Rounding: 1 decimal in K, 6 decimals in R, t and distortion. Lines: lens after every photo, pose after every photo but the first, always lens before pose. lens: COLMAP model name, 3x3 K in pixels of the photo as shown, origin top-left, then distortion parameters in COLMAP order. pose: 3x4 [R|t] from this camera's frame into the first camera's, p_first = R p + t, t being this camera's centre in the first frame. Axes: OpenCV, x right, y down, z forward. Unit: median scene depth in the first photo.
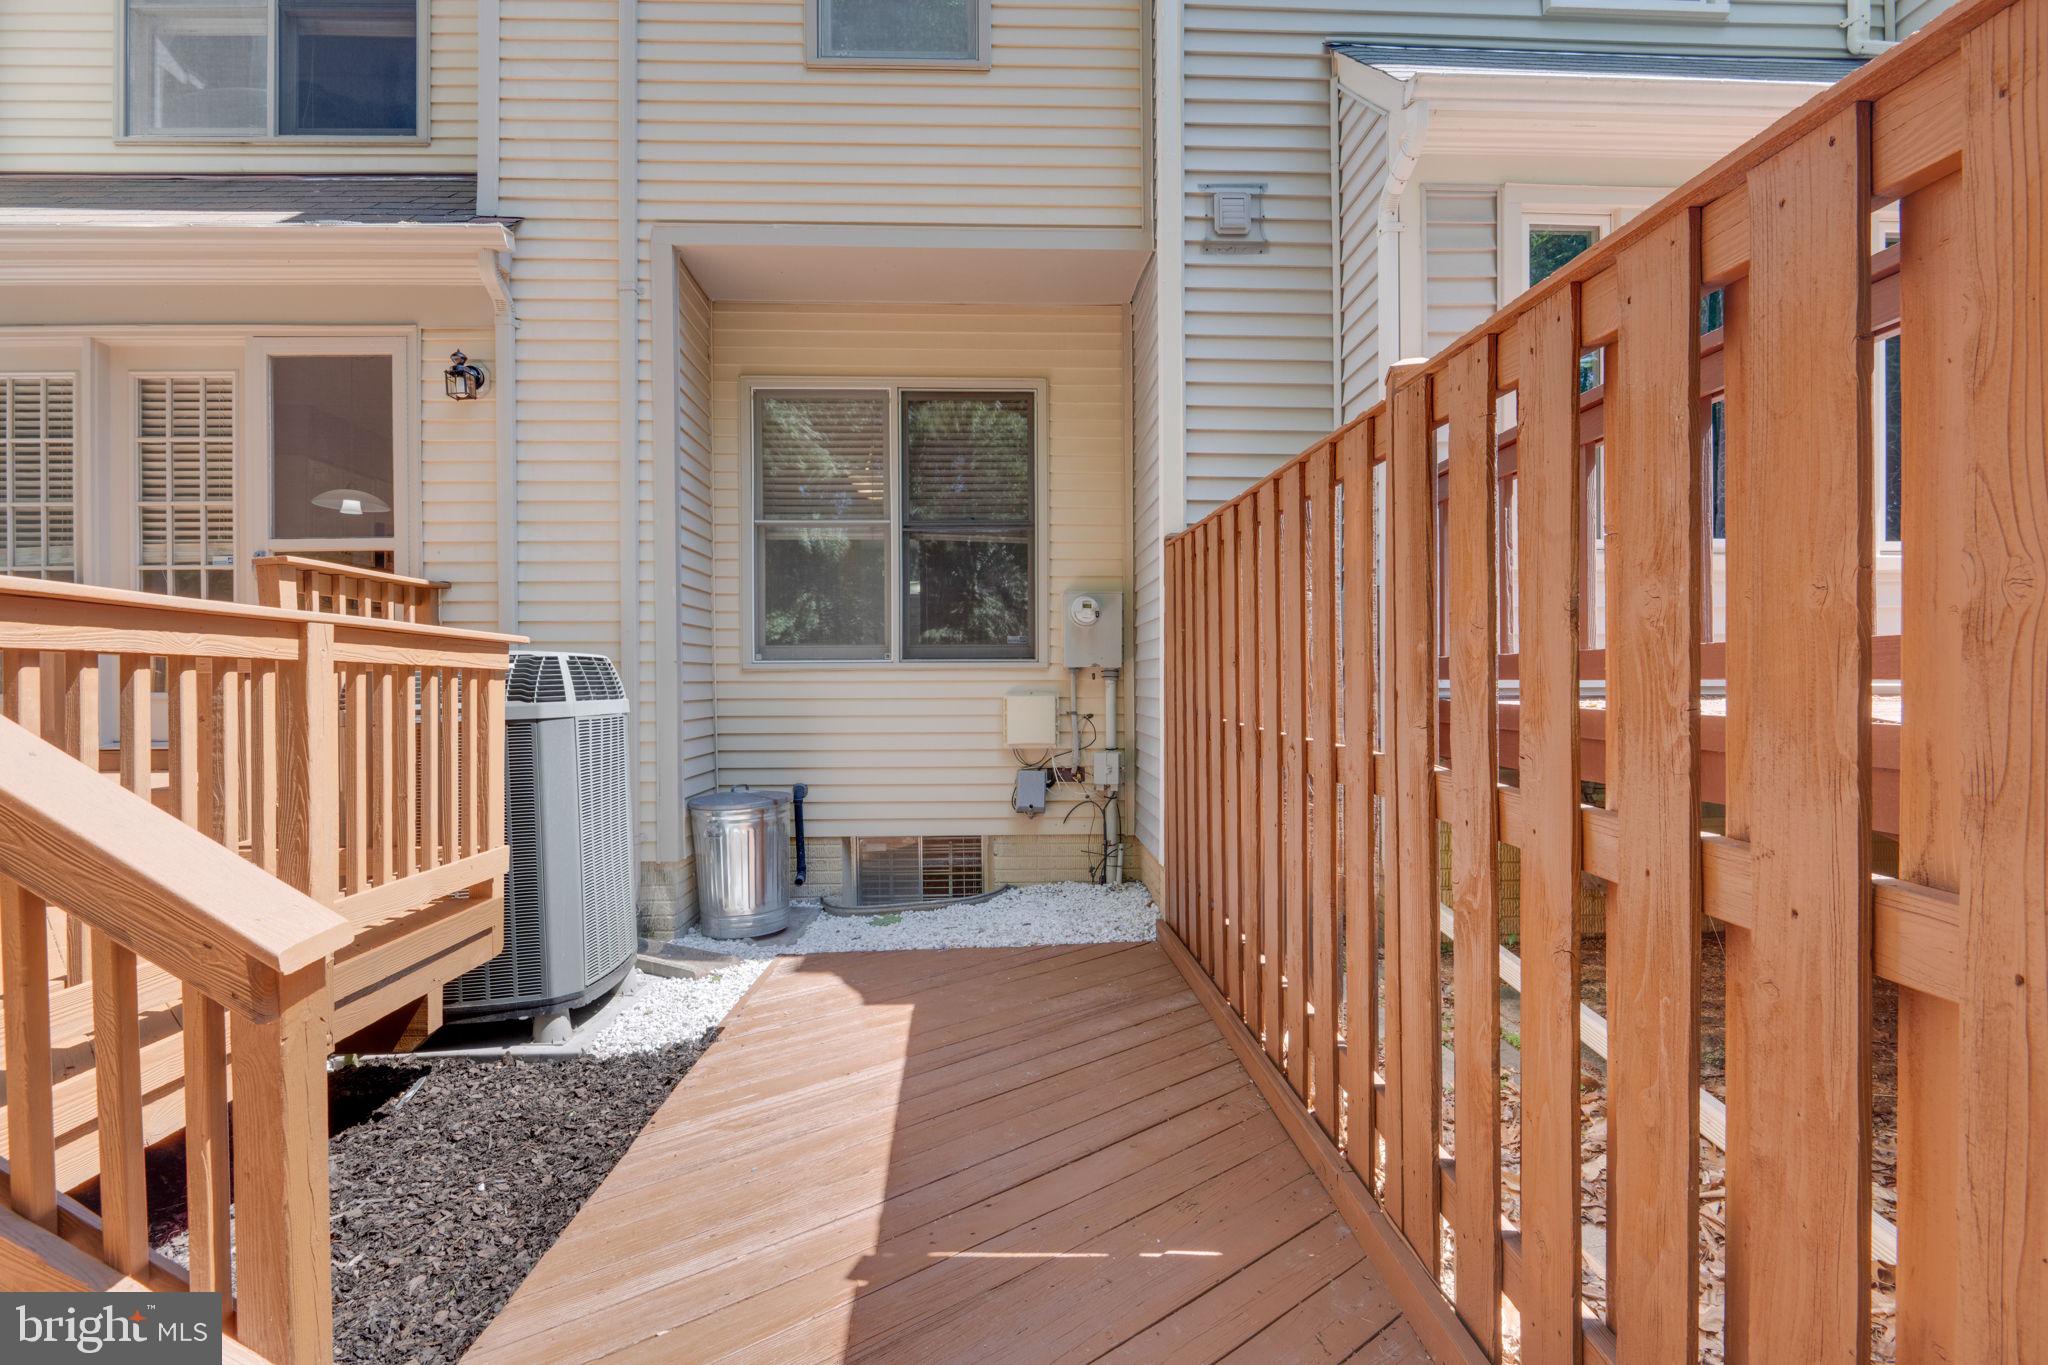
lens RADIAL K [[978.3, 0, 1024.0], [0, 978.3, 682.5], [0, 0, 1]] dist [-0.011366, -0.000275]
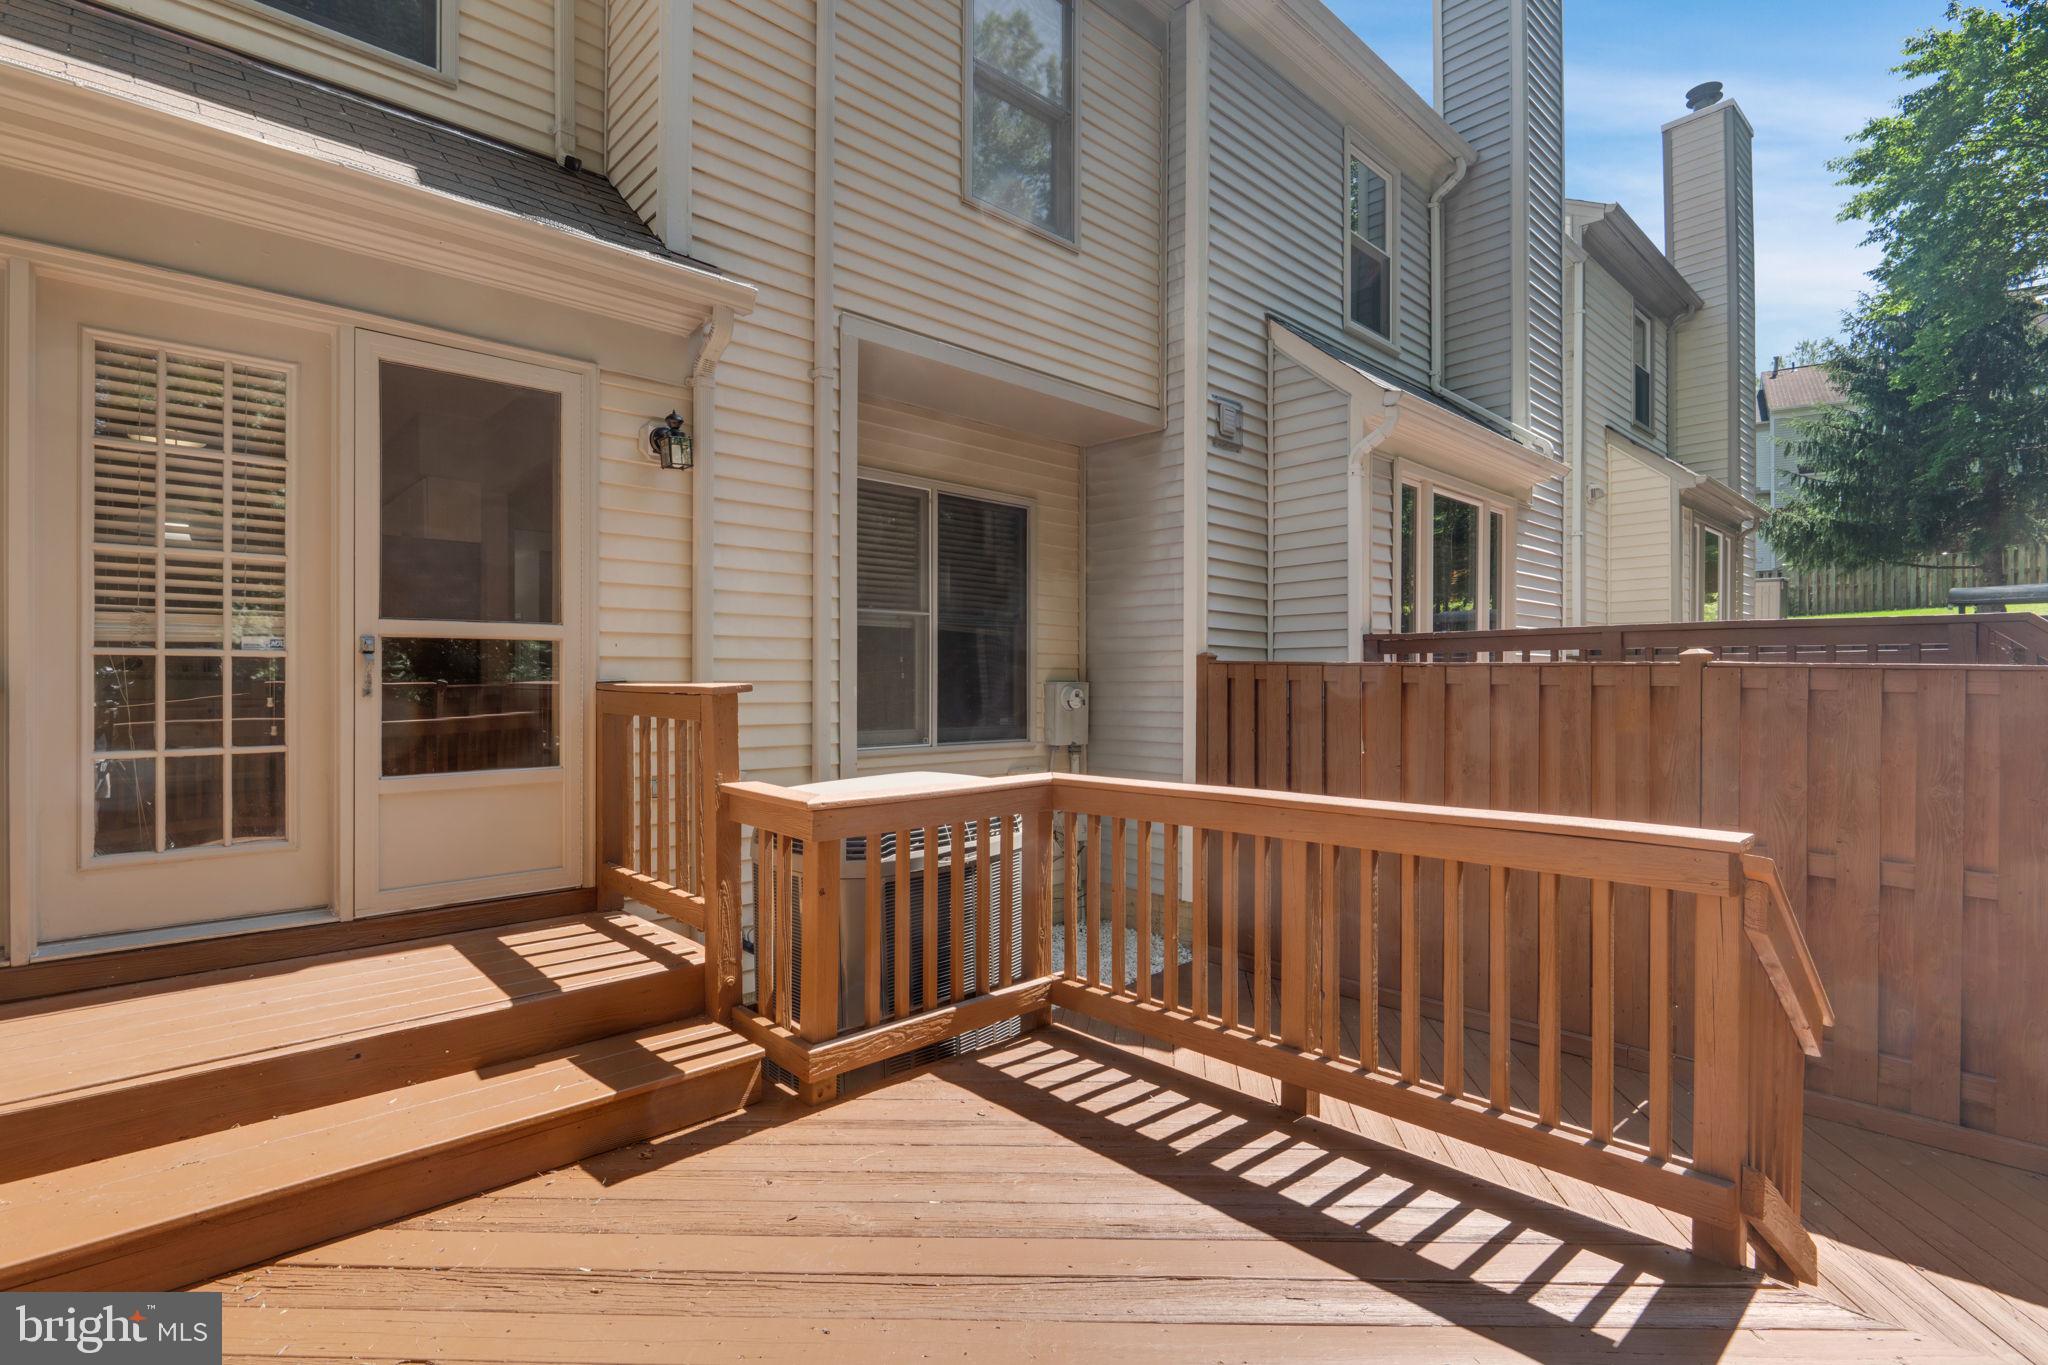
lens RADIAL K [[943.6, 0, 1024.0], [0, 943.6, 682.5], [0, 0, 1]] dist [0.002935, -0.008065]
pose [[0.756098, 0.006820, 0.654423, -0.850285], [-0.005842, 0.999976, -0.003672, -0.099534], [-0.654432, -0.001047, 0.756120, 0.170123]]
